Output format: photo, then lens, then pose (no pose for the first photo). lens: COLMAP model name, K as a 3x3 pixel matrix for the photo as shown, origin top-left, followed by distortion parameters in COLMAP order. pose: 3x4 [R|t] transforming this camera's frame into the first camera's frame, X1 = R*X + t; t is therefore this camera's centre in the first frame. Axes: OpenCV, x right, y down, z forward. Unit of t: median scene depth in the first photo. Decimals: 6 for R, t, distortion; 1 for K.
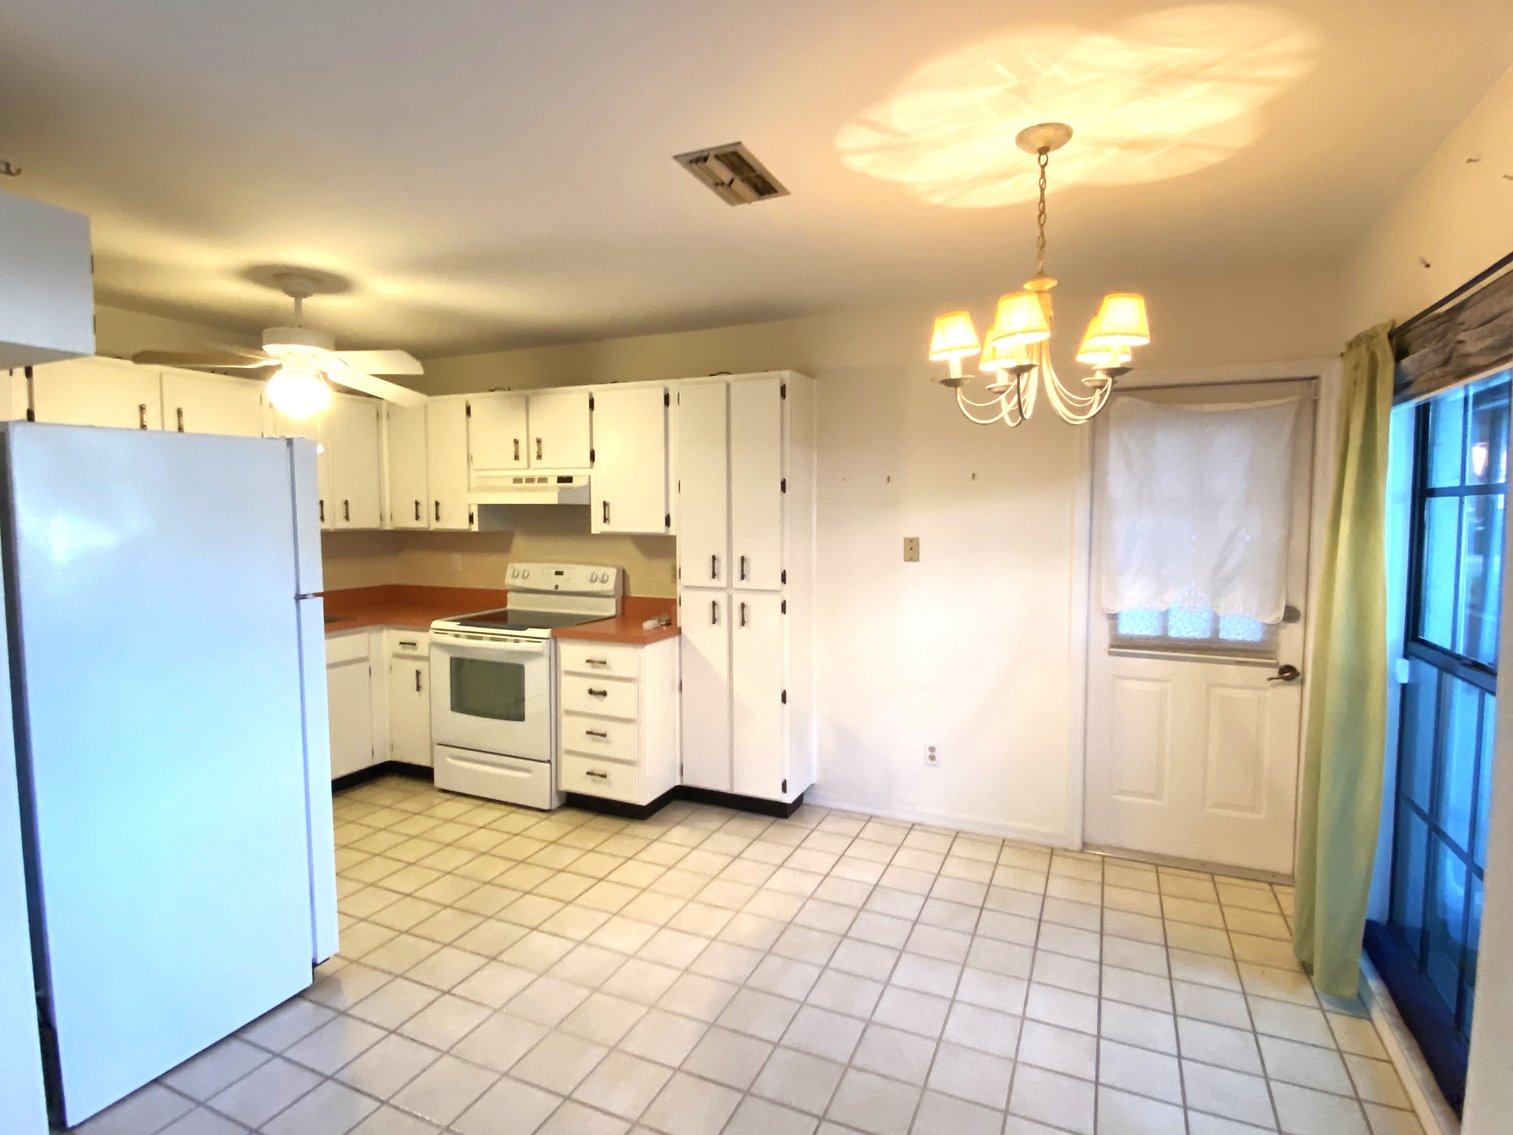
lens RADIAL K [[779.1, 0, 756.5], [0, 779.1, 567.5], [0, 0, 1]] dist [0.092135, -0.000023]
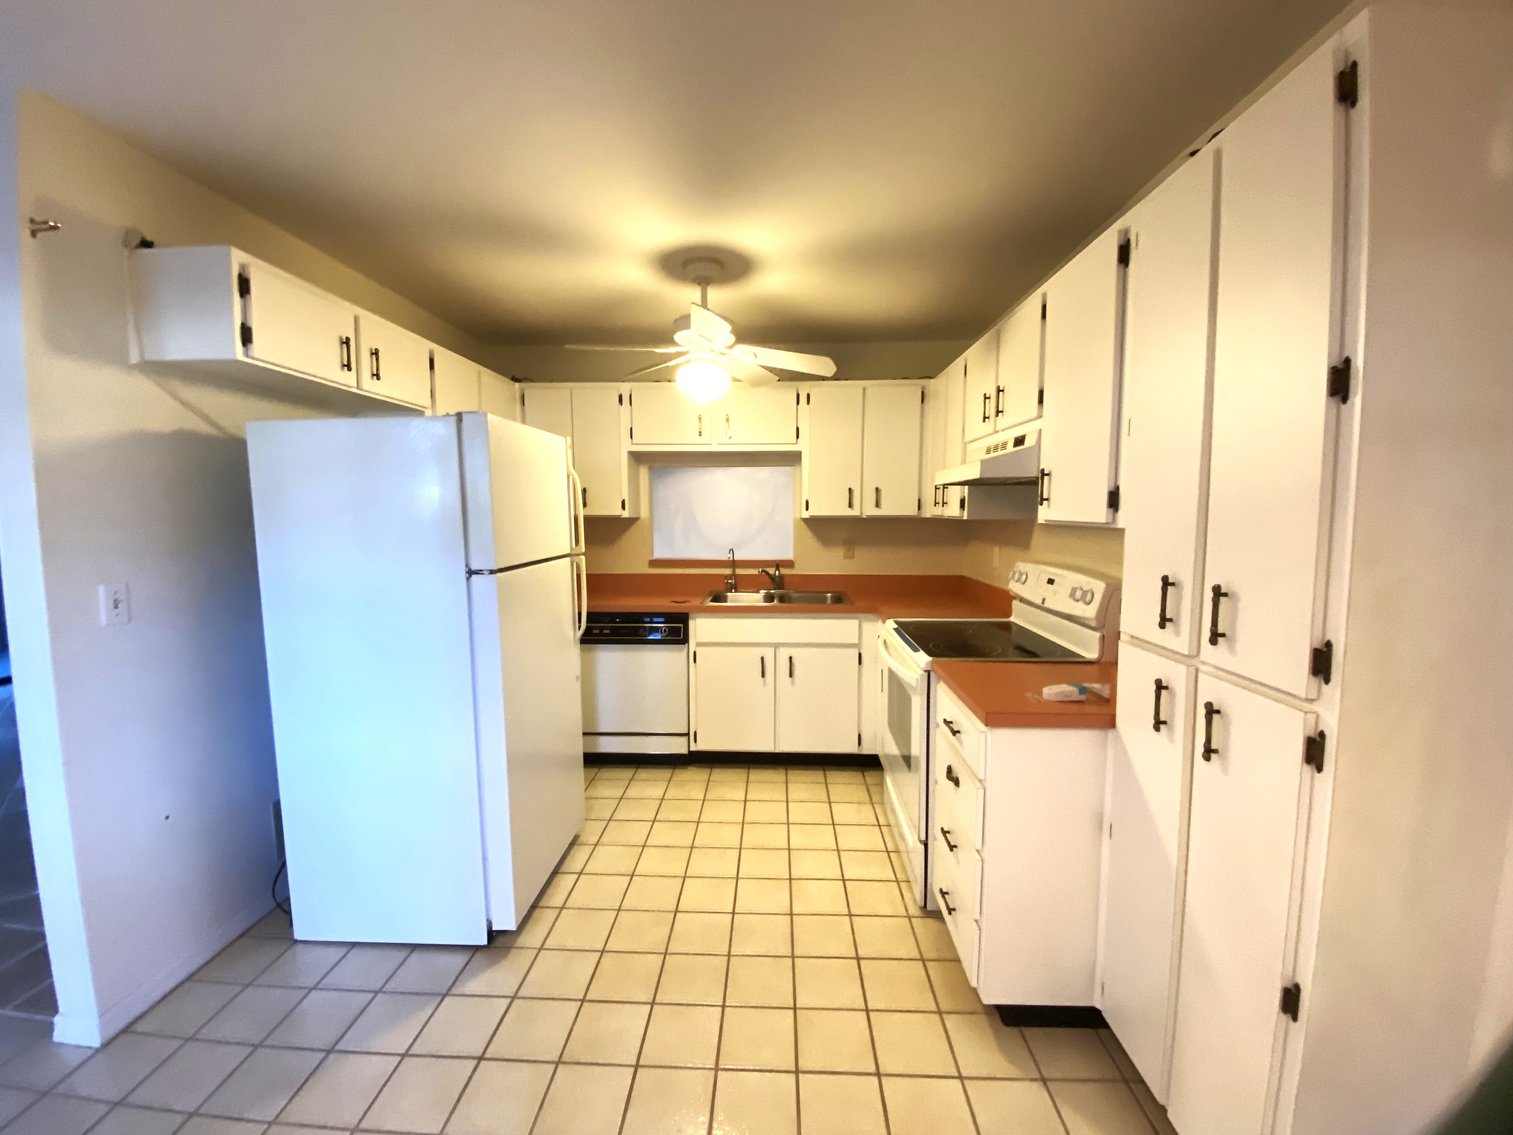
lens RADIAL K [[608.1, 0, 753.3], [0, 608.1, 562.6], [0, 0, 1]] dist [0.025371, -0.024385]
pose [[0.378049, 0.078552, -0.922447, 0.160263], [-0.066221, 0.996136, 0.057687, -0.025312], [0.923414, 0.039277, 0.381790, 0.610210]]
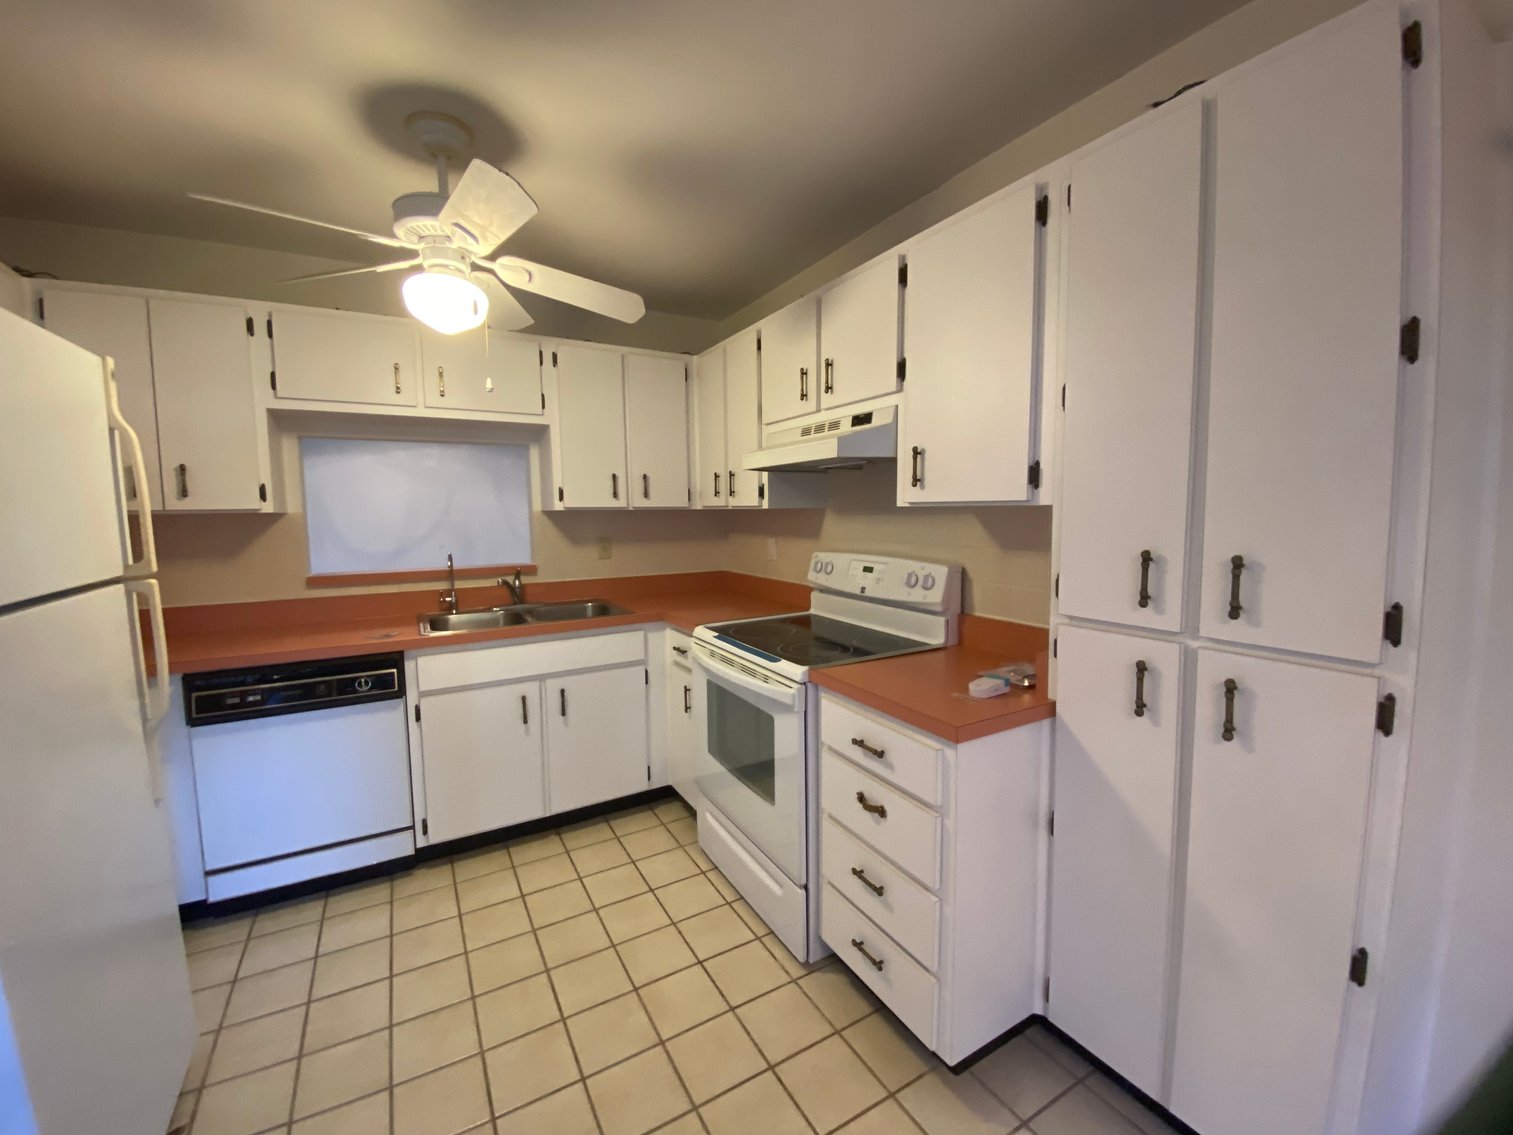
lens RADIAL K [[608.1, 0, 753.3], [0, 608.1, 562.6], [0, 0, 1]] dist [0.025371, -0.024385]
pose [[0.814800, 0.041108, -0.578282, -0.034111], [-0.030388, 0.999140, 0.028208, -0.011411], [0.578945, -0.005411, 0.815349, 0.572892]]
